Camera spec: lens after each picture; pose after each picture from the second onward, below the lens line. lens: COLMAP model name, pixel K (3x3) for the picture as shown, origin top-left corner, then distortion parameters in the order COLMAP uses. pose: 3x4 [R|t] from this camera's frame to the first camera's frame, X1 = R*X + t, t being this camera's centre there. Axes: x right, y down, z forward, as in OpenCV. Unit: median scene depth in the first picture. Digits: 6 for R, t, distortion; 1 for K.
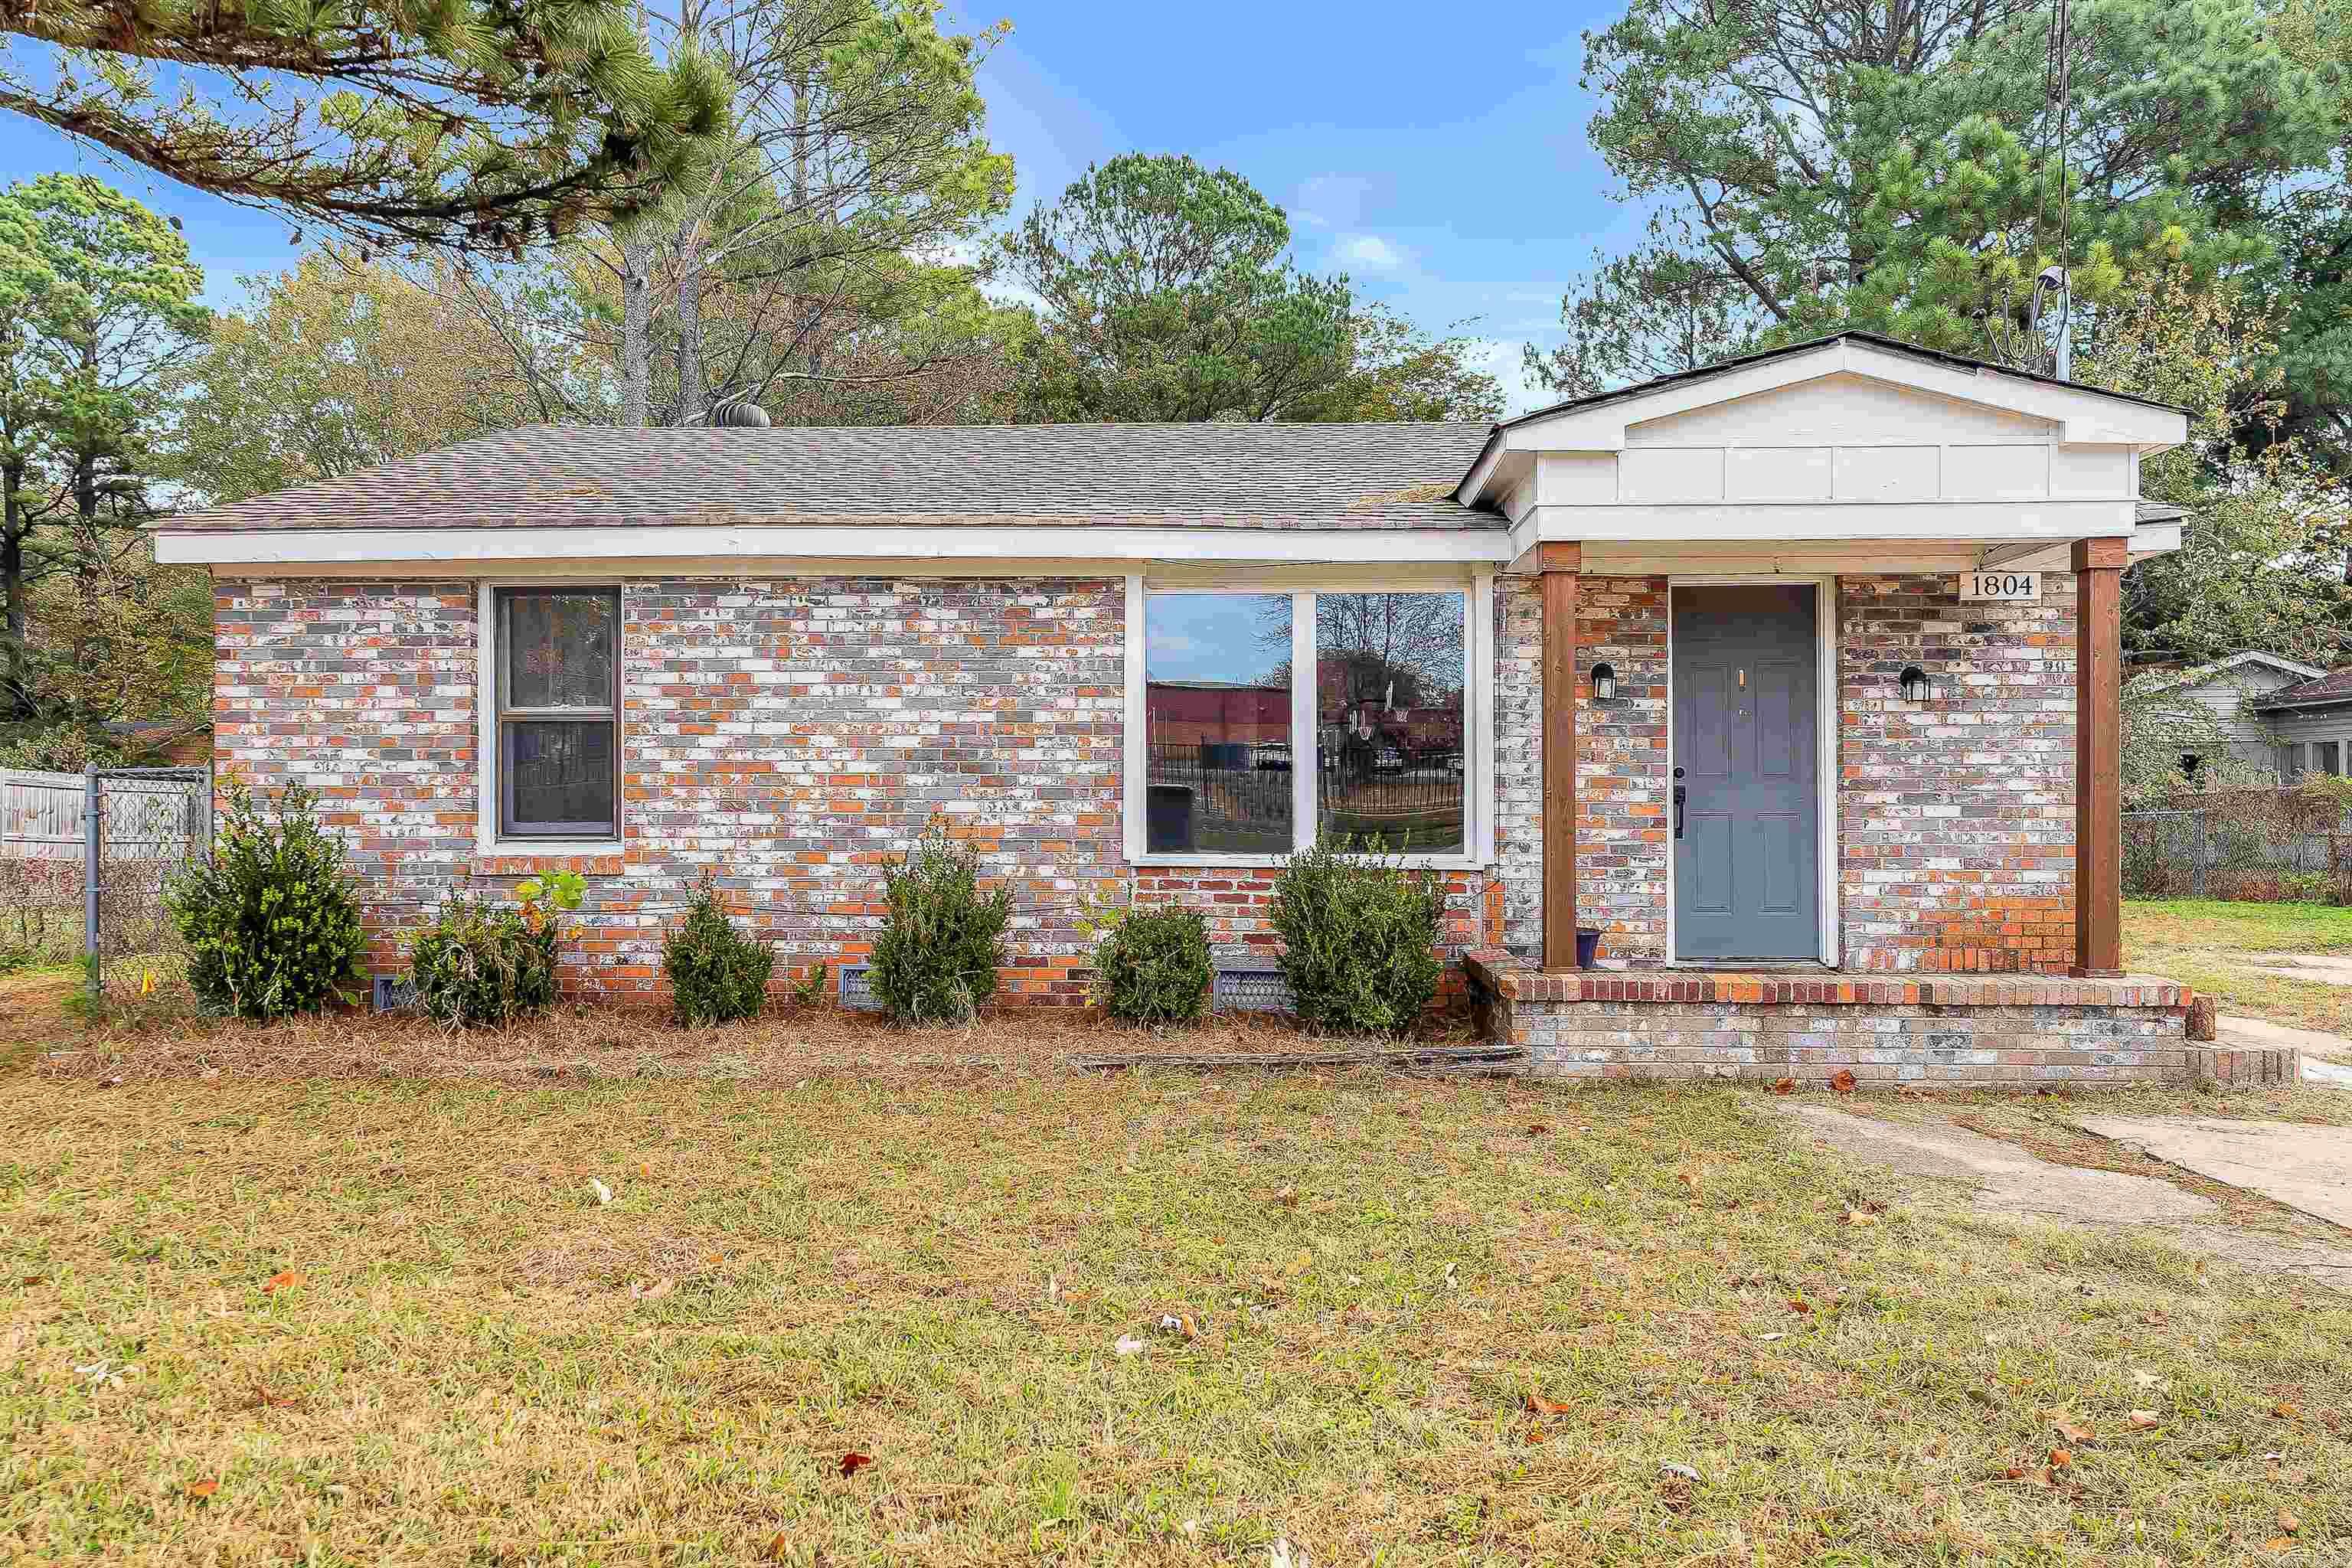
lens RADIAL K [[1638.2, 0, 1176.1], [0, 1638.2, 779.9], [0, 0, 1]] dist [-0.002086, 0.001756]
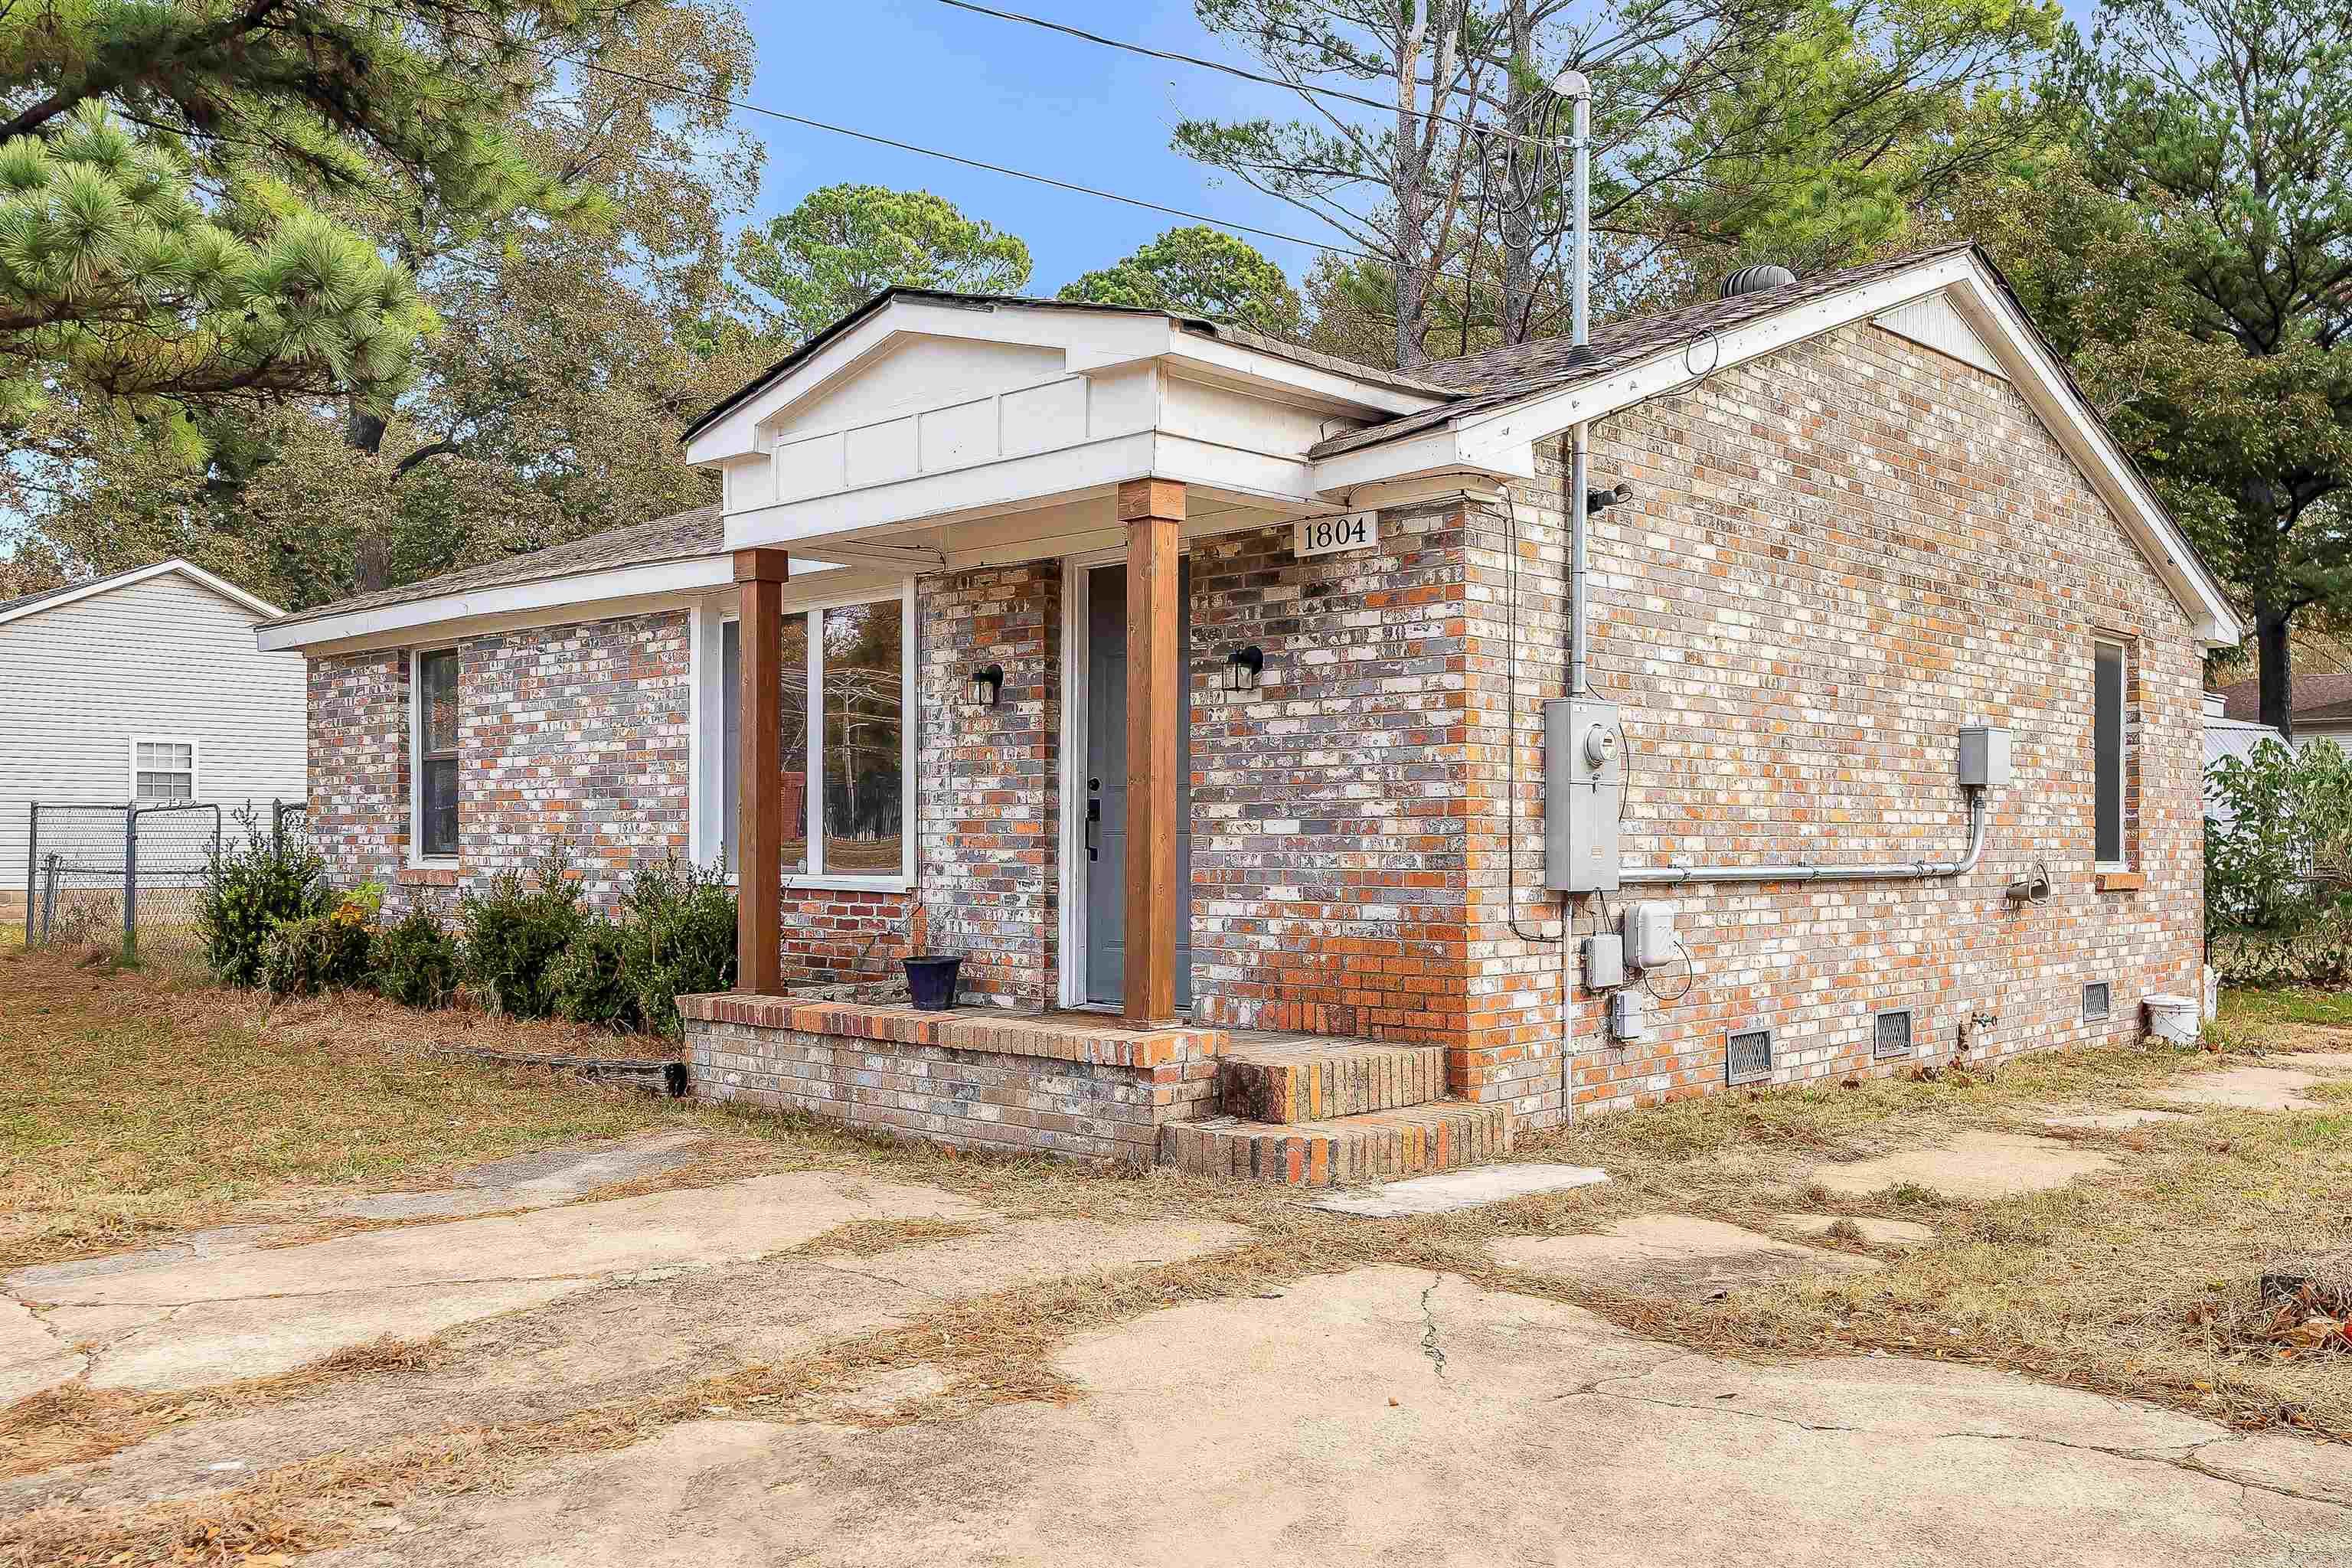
lens RADIAL K [[2025.5, 0, 1176.2], [0, 2025.5, 797.2], [0, 0, 1]] dist [0.002180, -0.002485]
pose [[0.753747, -0.015446, -0.656983, 1.069388], [0.008159, 0.999867, -0.014147, 0.018260], [0.657114, 0.005303, 0.753773, 0.231712]]
